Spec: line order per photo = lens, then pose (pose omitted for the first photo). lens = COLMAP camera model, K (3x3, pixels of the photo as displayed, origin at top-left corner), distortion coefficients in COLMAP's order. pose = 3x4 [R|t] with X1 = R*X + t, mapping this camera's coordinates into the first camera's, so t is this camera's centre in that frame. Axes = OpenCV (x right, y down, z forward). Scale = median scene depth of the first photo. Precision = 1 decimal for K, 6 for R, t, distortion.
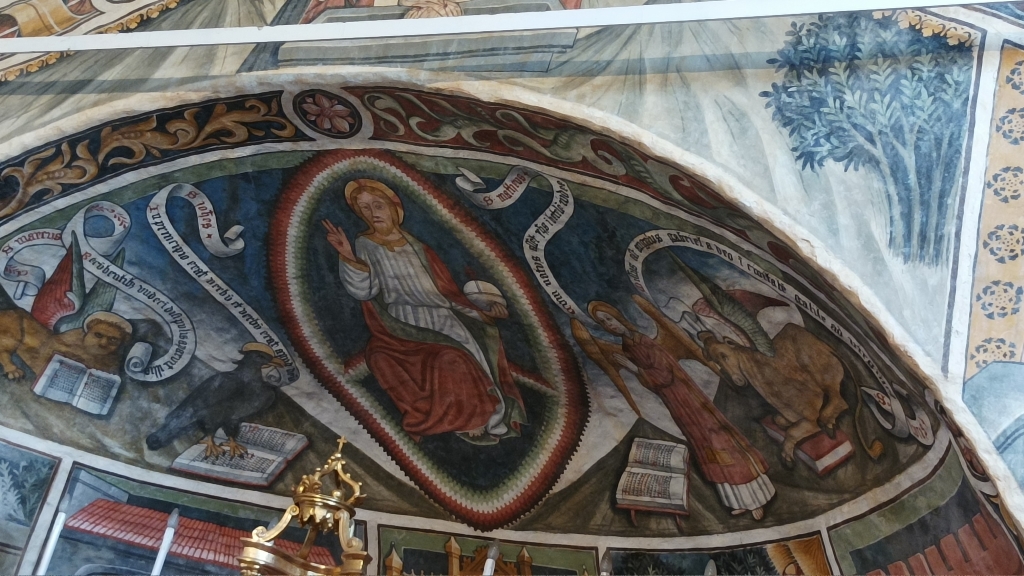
lens RADIAL K [[1662.3, 0, 509.1], [0, 1662.3, 287.5], [0, 0, 1]] dist [0.135695, -0.617229]
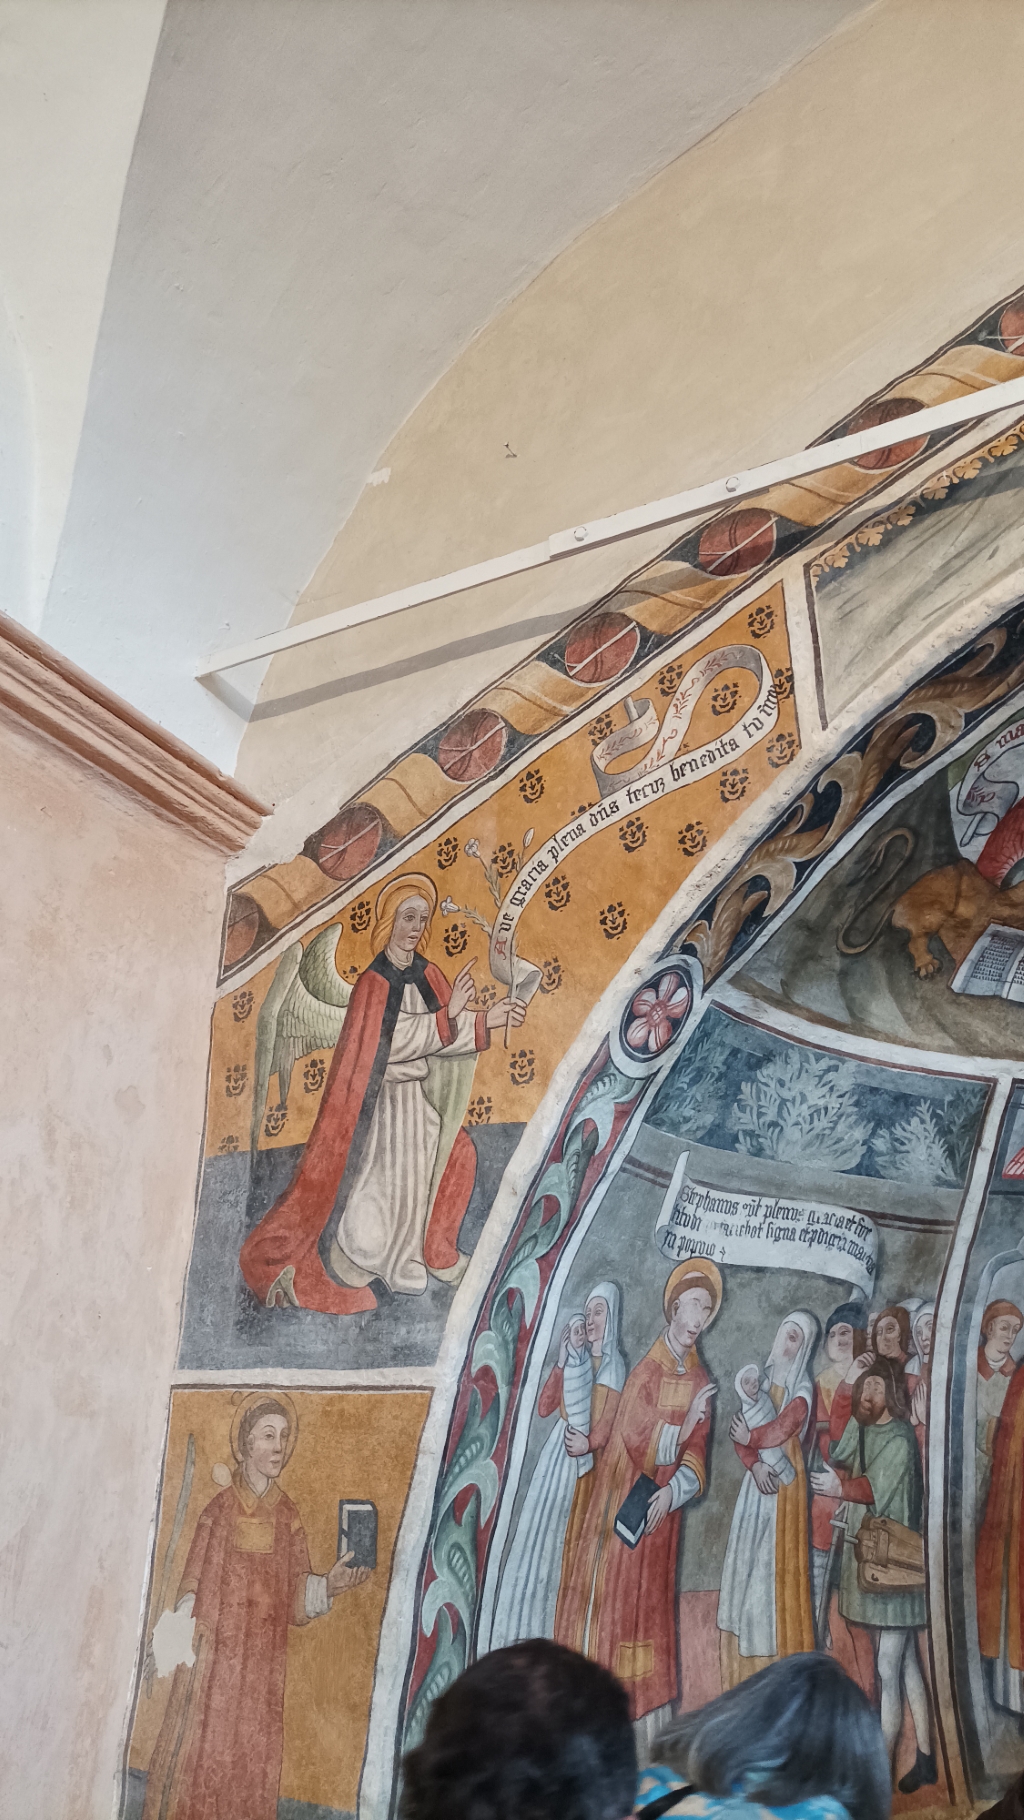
lens RADIAL K [[1351.2, 0, 512.0], [0, 1351.2, 910.0], [0, 0, 1]] dist [0.033666, -0.025211]
pose [[0.975663, -0.219263, -0.002320, -0.507084], [0.219193, 0.975533, -0.017020, 0.002351], [0.005995, 0.016097, 0.999852, 0.515528]]
